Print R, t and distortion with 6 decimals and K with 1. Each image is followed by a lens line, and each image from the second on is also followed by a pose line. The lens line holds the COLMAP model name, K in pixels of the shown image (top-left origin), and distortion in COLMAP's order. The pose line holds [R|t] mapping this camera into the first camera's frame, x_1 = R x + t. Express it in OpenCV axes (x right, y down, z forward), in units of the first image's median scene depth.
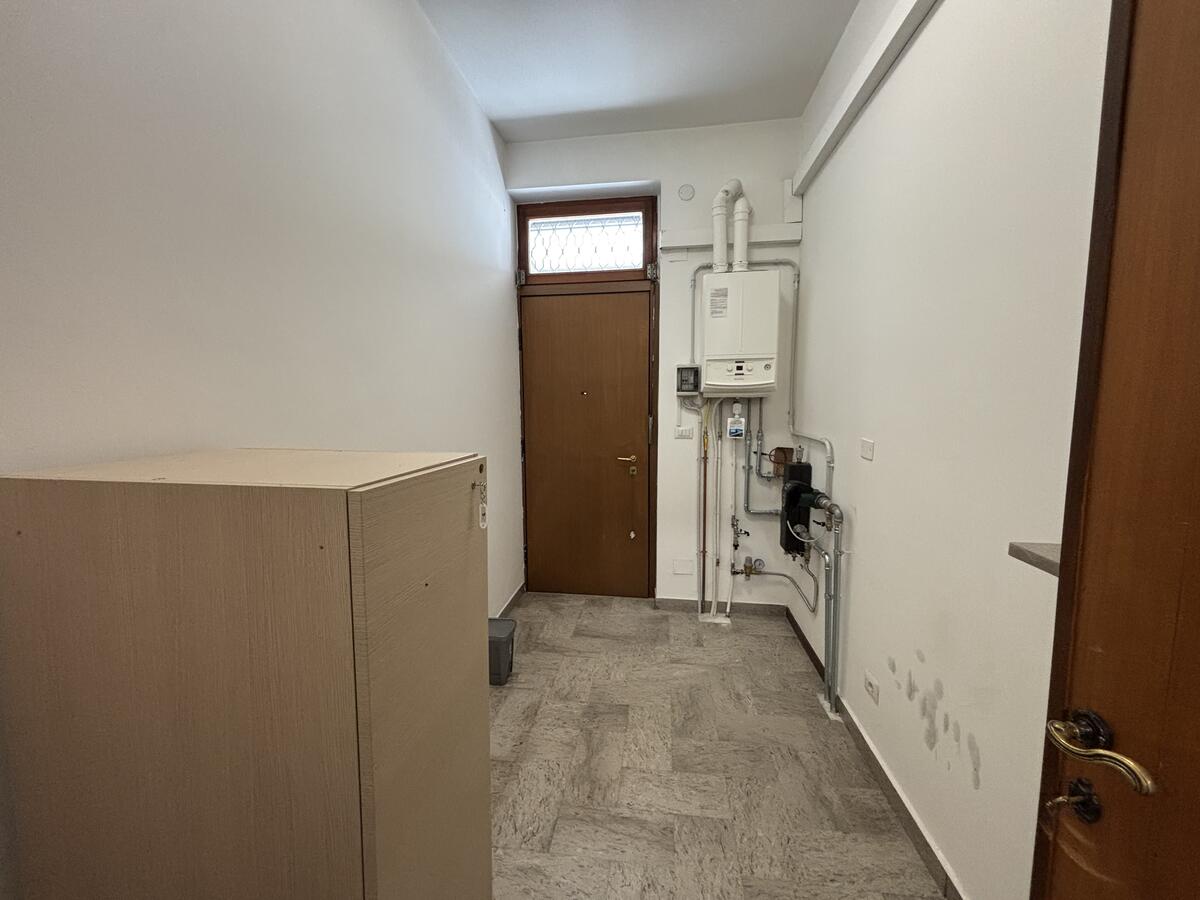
lens RADIAL K [[482.4, 0, 602.8], [0, 482.4, 448.4], [0, 0, 1]] dist [-0.002058, 0.001734]
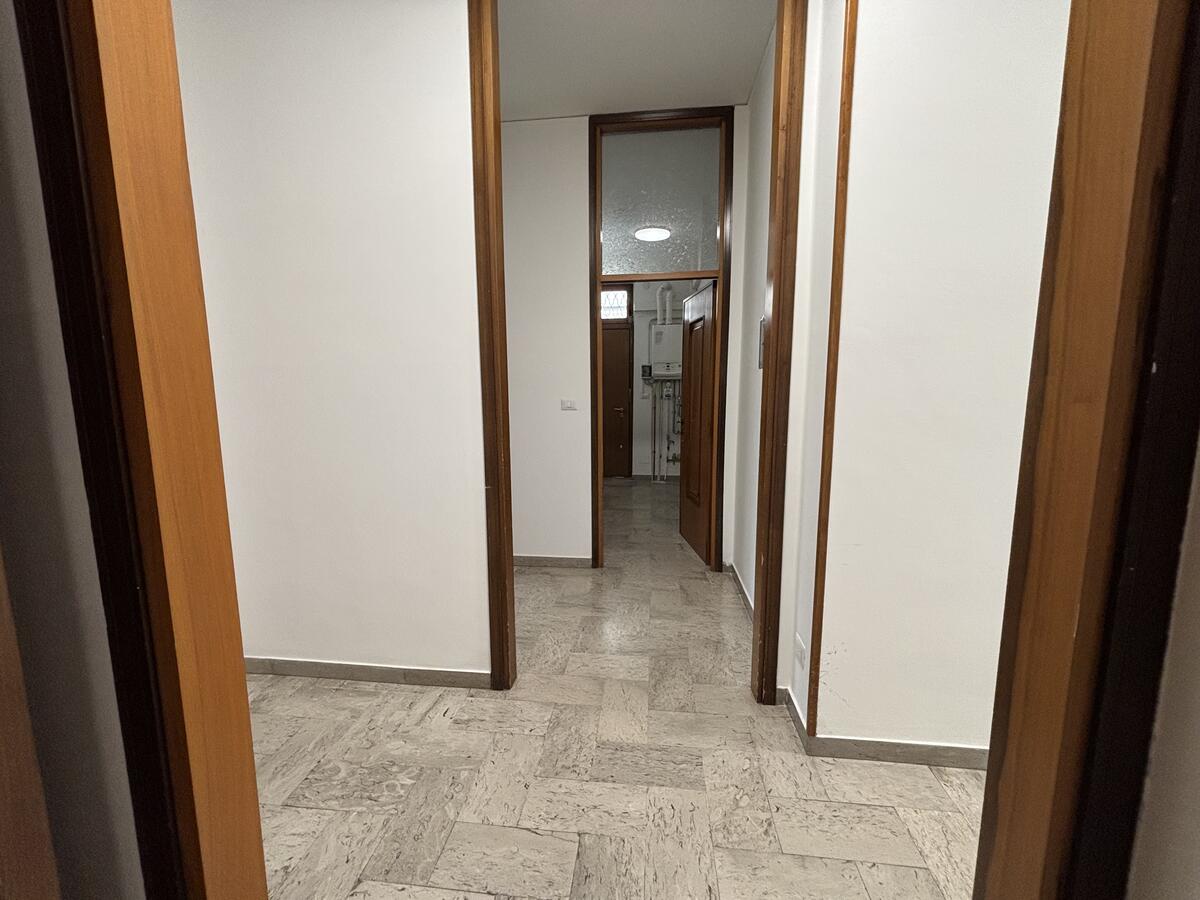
lens RADIAL K [[482.4, 0, 597.3], [0, 482.4, 452.4], [0, 0, 1]] dist [-0.002058, 0.001734]
pose [[0.999577, 0.004021, -0.028810, 0.018448], [-0.002590, 0.998768, 0.049564, 0.114351], [0.028974, -0.049469, 0.998355, -1.182148]]
